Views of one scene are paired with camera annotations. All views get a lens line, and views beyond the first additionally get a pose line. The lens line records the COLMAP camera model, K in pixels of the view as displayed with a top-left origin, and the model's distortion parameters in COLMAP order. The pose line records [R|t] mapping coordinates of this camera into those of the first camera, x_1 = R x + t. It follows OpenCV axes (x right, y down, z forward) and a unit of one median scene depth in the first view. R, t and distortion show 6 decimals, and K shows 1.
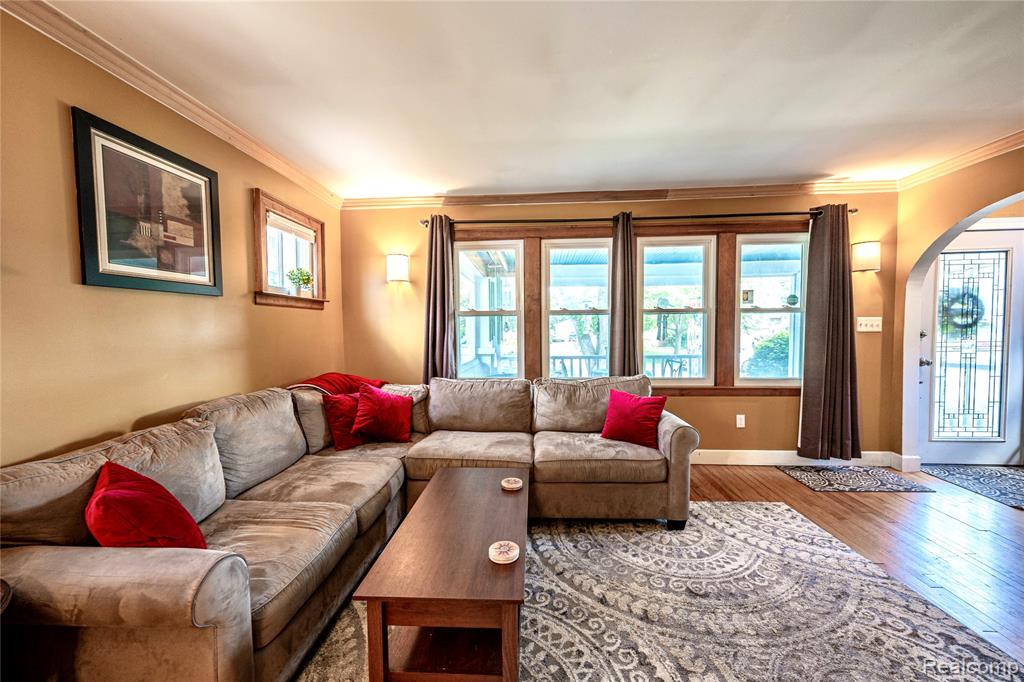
lens RADIAL K [[396.7, 0, 513.1], [0, 396.7, 344.3], [0, 0, 1]] dist [0.000404, 0.000081]
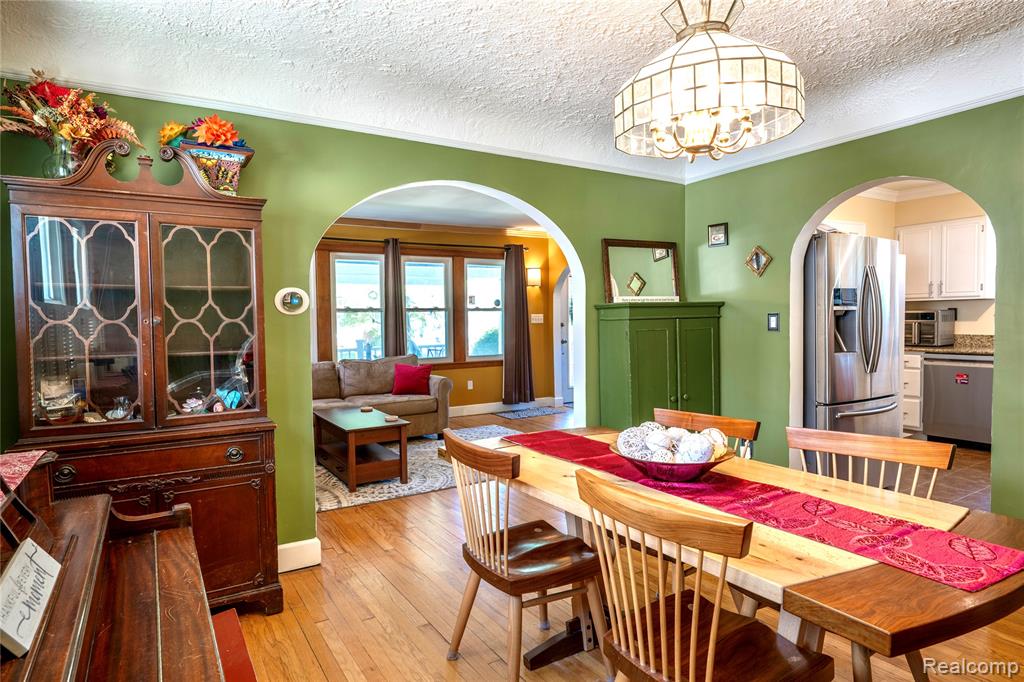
lens RADIAL K [[585.6, 0, 512.0], [0, 585.6, 341.0], [0, 0, 1]] dist [-0.000483, 0.000196]
pose [[0.816889, -0.026198, 0.576200, -0.568907], [0.031721, 0.999497, 0.000472, 0.036569], [-0.575922, 0.017892, 0.817309, -0.900015]]
